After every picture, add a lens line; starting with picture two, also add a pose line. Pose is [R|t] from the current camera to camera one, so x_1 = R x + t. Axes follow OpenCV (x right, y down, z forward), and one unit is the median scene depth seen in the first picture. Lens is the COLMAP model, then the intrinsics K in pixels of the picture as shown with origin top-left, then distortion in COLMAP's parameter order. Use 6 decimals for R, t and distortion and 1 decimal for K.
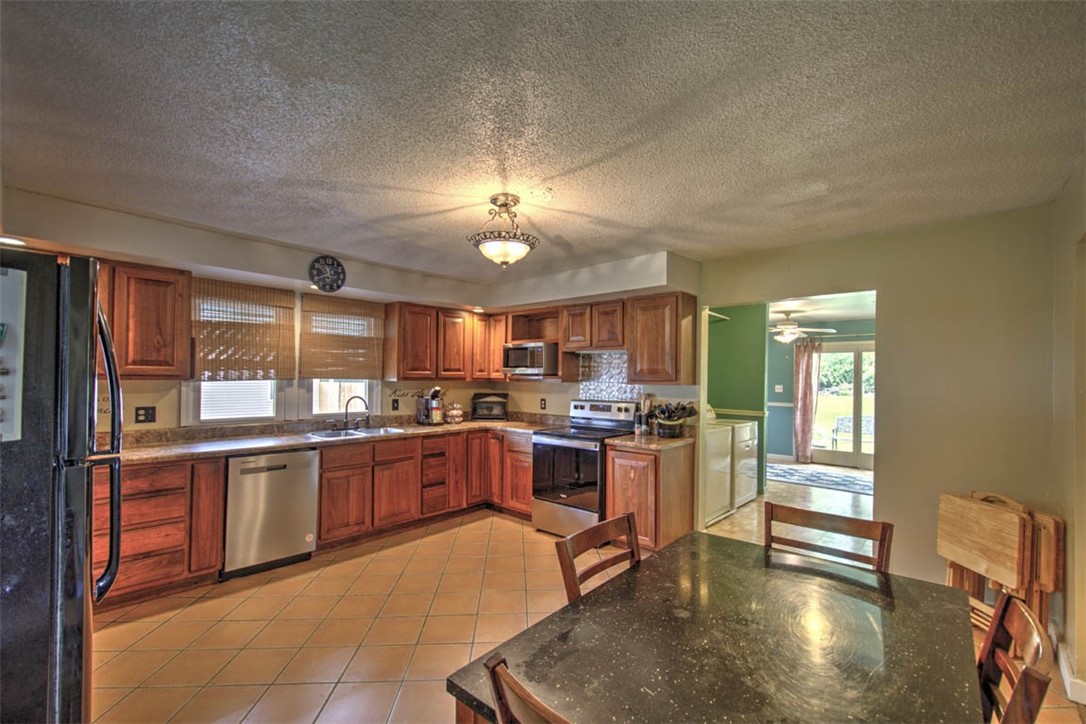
lens RADIAL K [[457.6, 0, 537.5], [0, 457.6, 371.3], [0, 0, 1]] dist [0.002729, -0.000510]
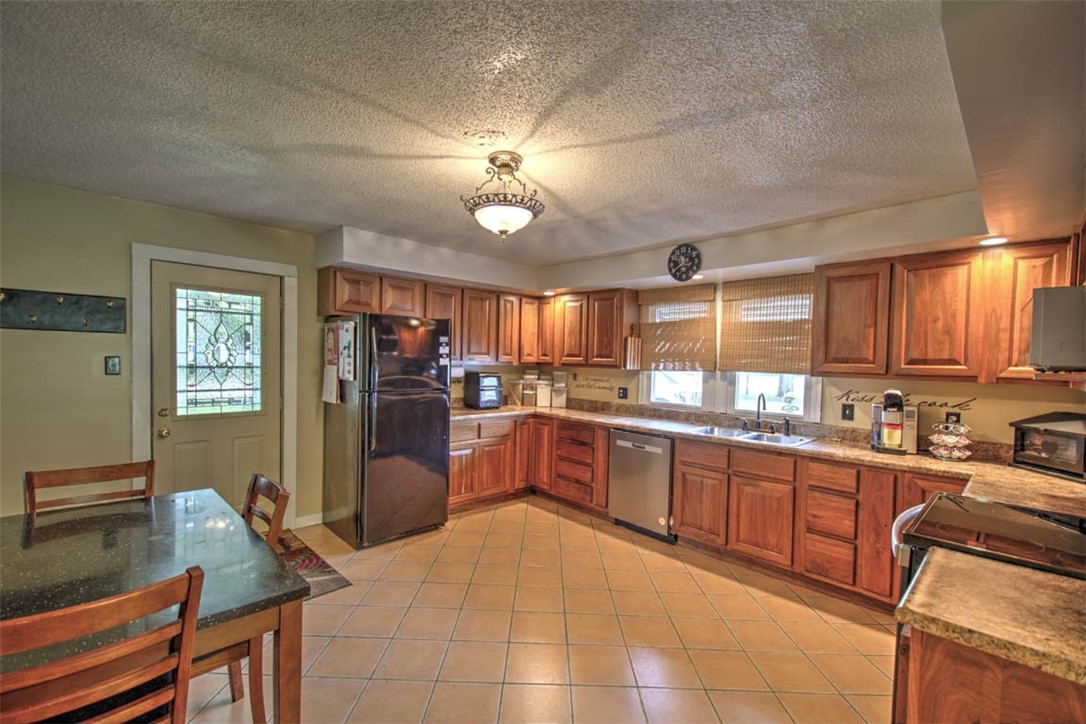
lens RADIAL K [[457.6, 0, 539.2], [0, 457.6, 370.6], [0, 0, 1]] dist [0.002729, -0.000510]
pose [[-0.051691, 0.007068, -0.998638, 0.409782], [-0.016333, 0.999835, 0.007922, 0.011961], [0.998530, 0.016721, -0.051567, 0.565553]]
